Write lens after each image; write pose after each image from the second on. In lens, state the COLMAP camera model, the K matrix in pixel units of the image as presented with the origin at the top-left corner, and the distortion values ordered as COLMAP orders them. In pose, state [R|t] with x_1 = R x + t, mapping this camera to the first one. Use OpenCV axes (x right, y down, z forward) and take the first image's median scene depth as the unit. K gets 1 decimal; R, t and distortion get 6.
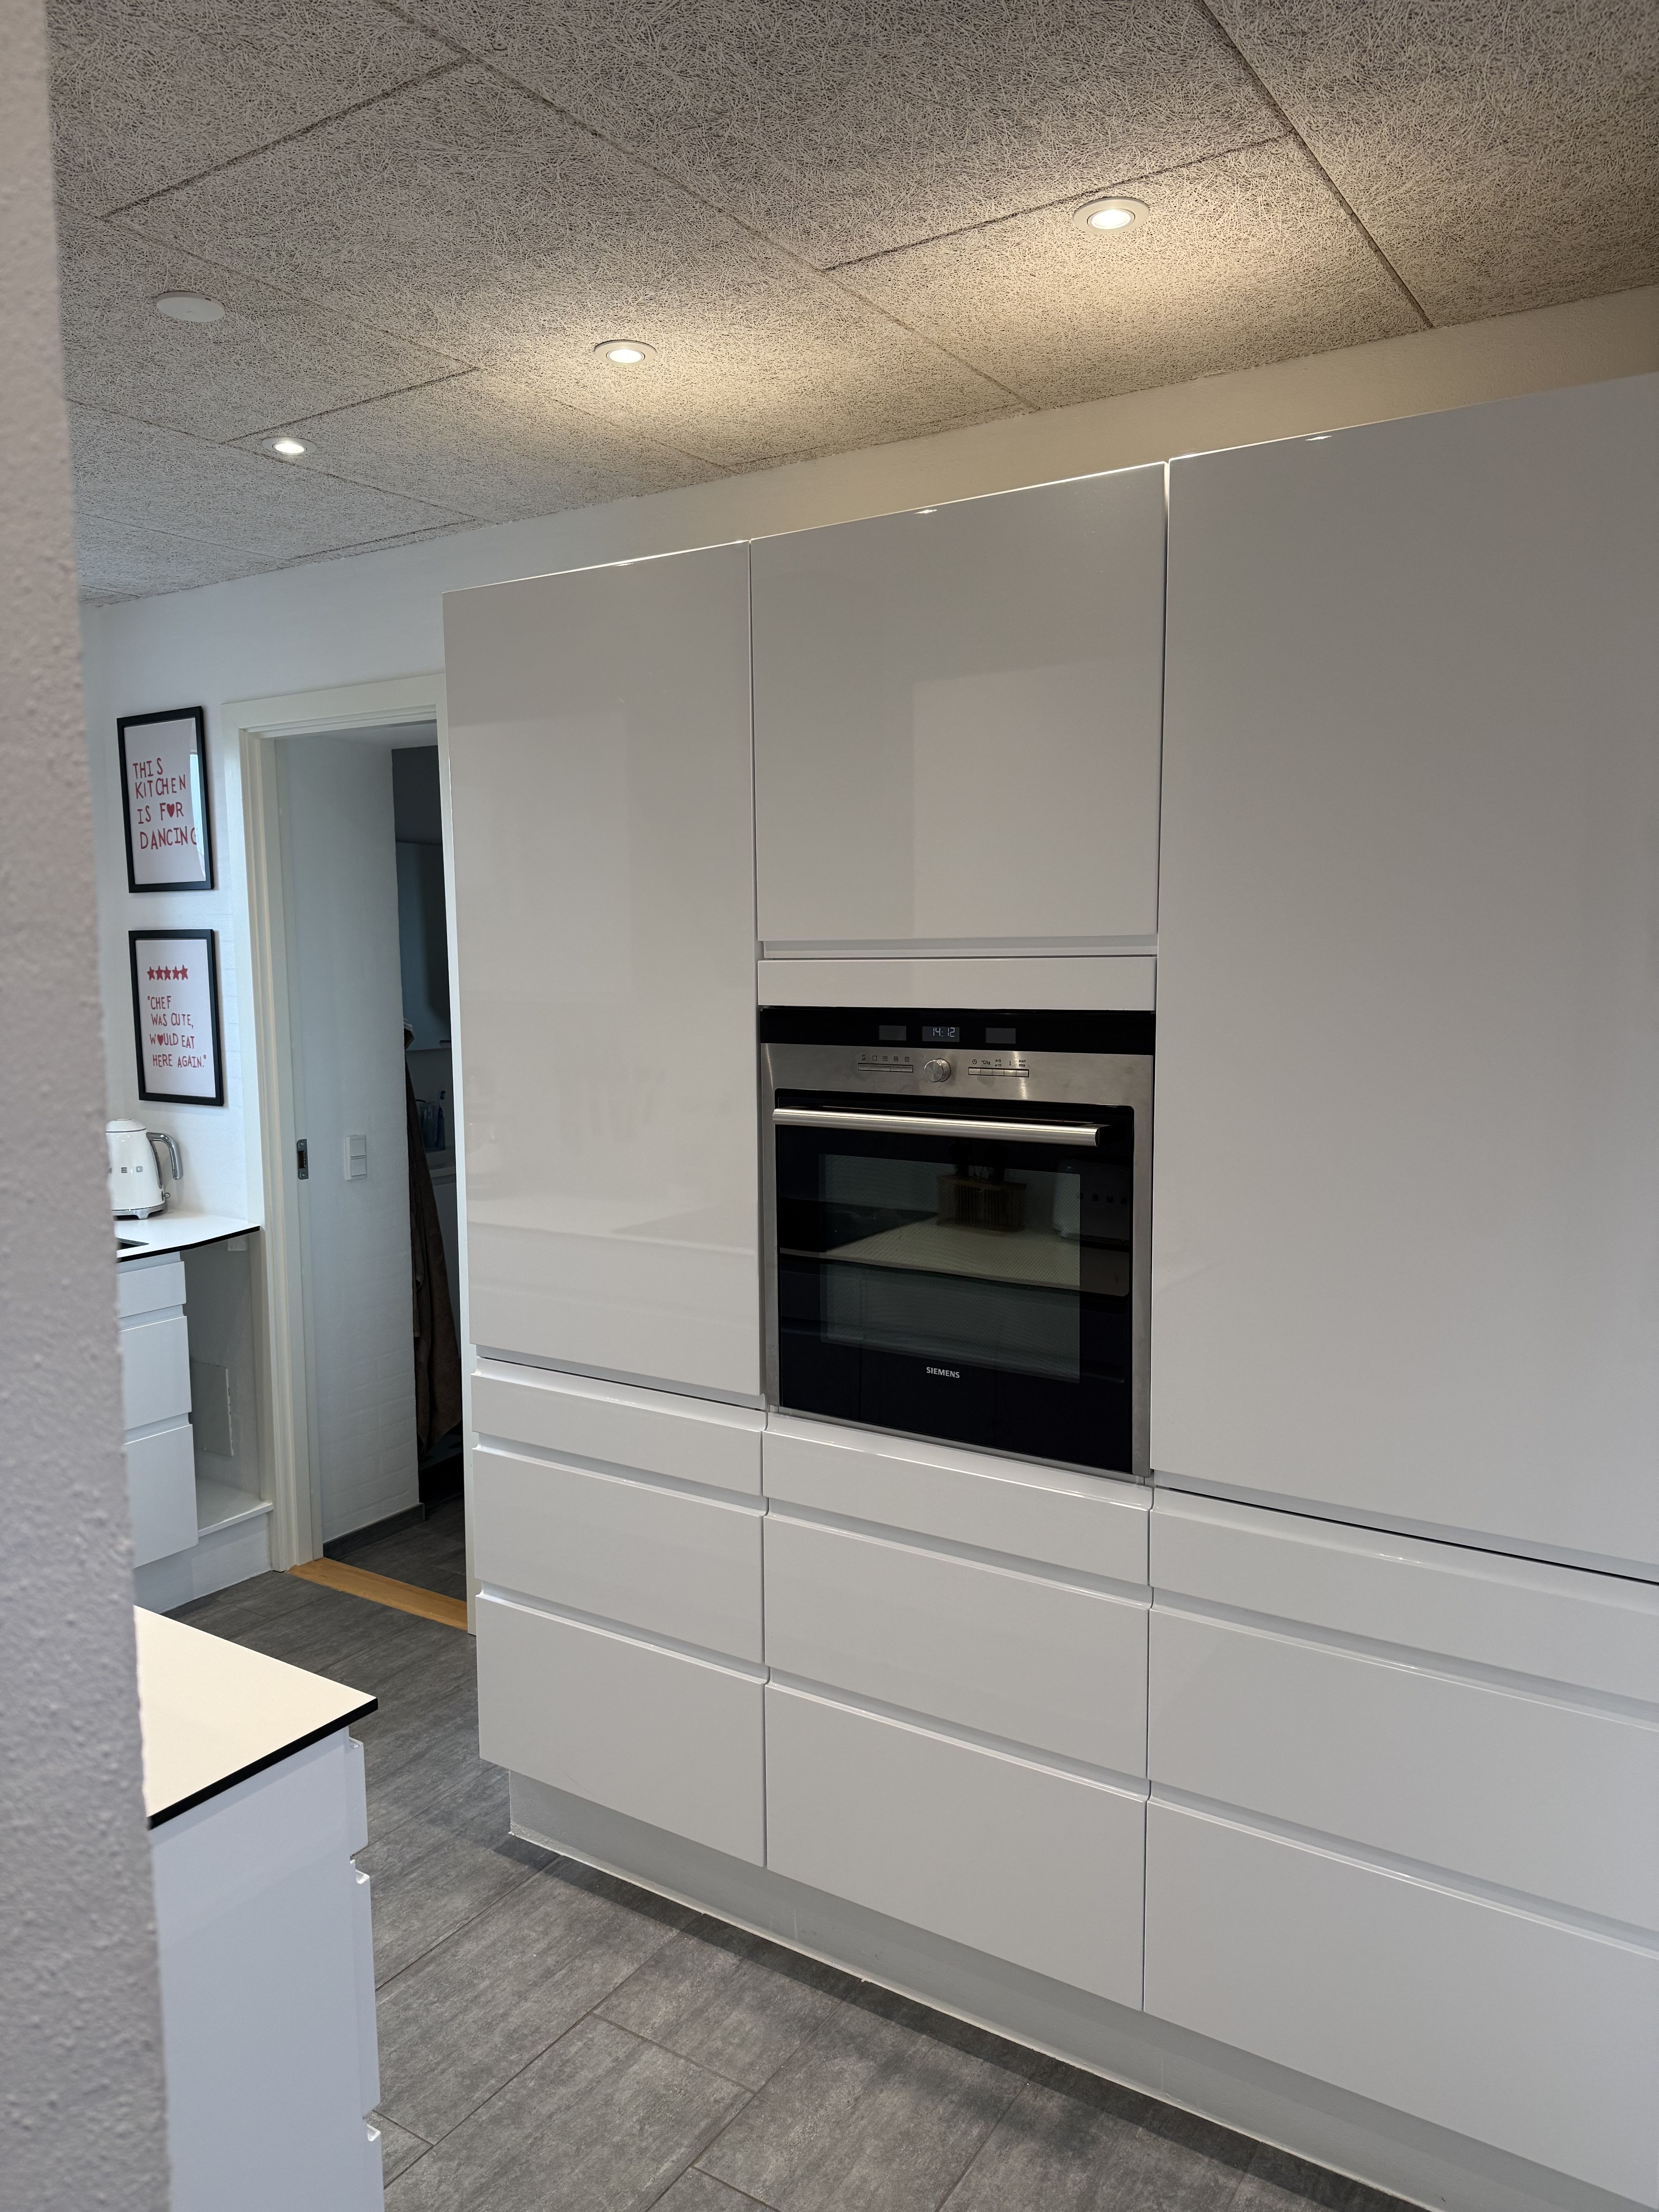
lens RADIAL K [[1550.5, 0, 829.5], [0, 1550.5, 1106.0], [0, 0, 1]] dist [0.158146, -0.350817]
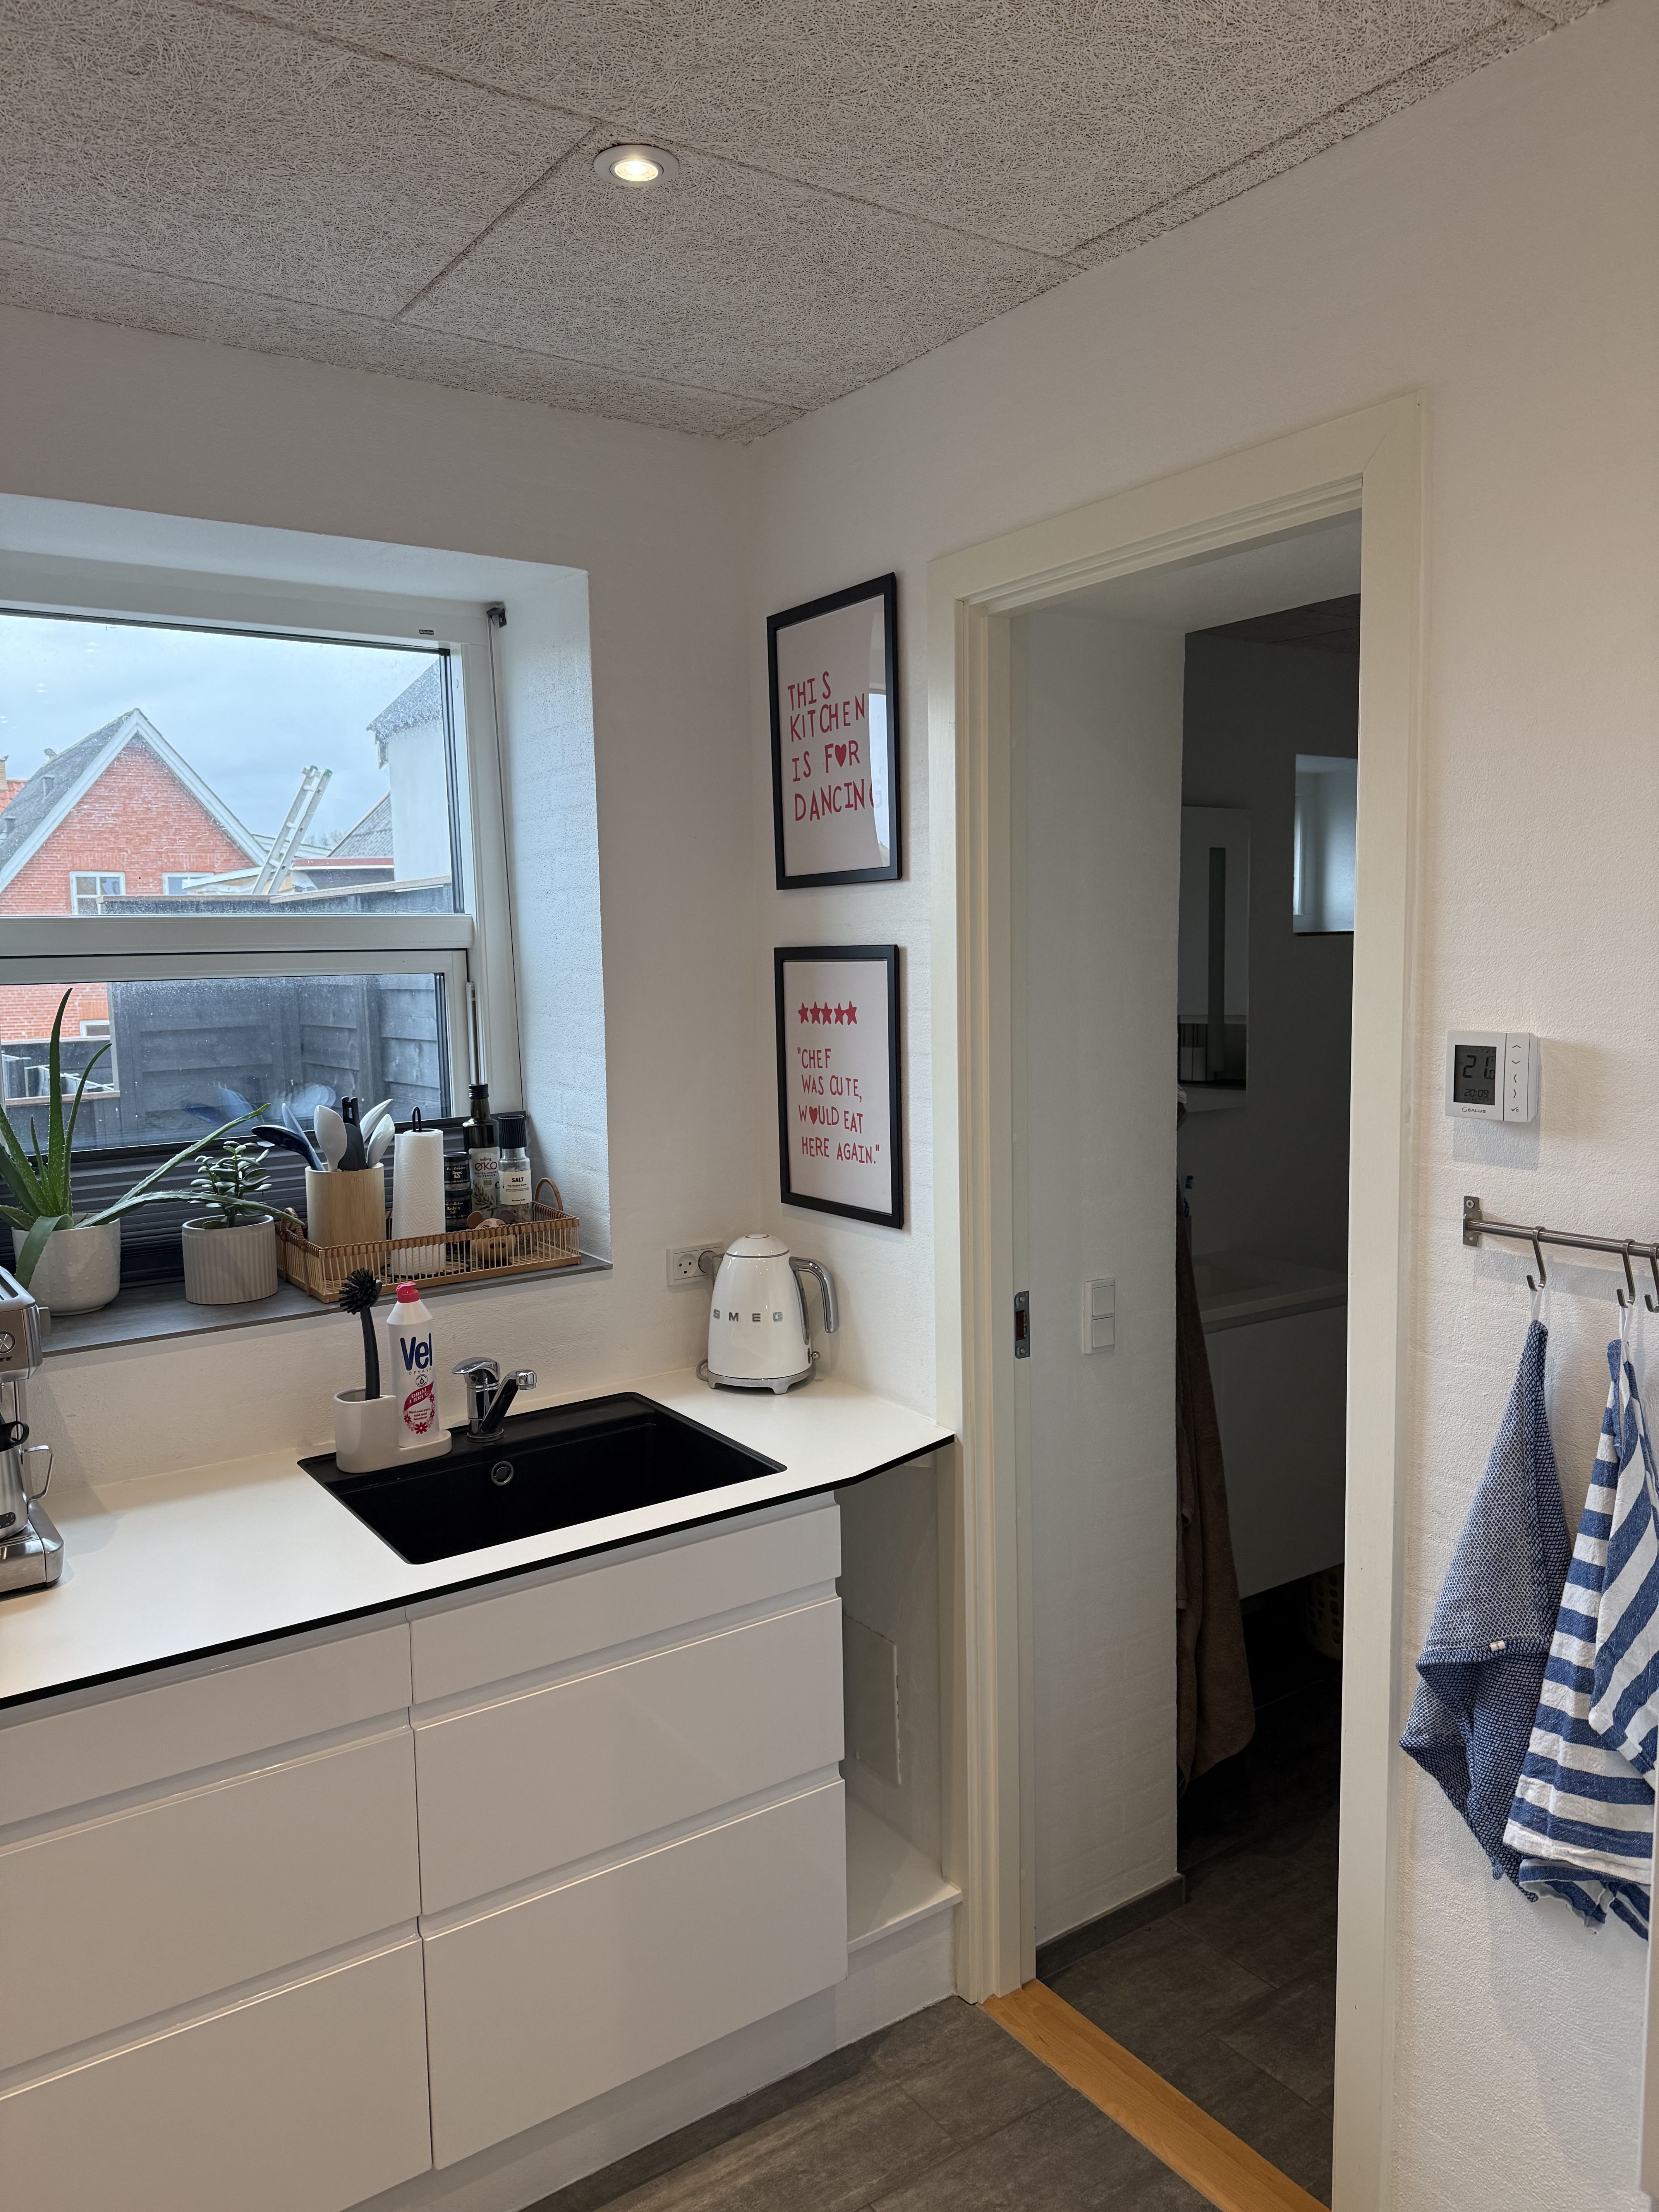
lens RADIAL K [[1550.5, 0, 829.5], [0, 1550.5, 1106.0], [0, 0, 1]] dist [0.158146, -0.350817]
pose [[0.926349, 0.030719, -0.375411, -0.181347], [-0.030508, 0.999513, 0.006505, -0.050873], [0.375428, 0.005427, 0.926836, 0.416998]]
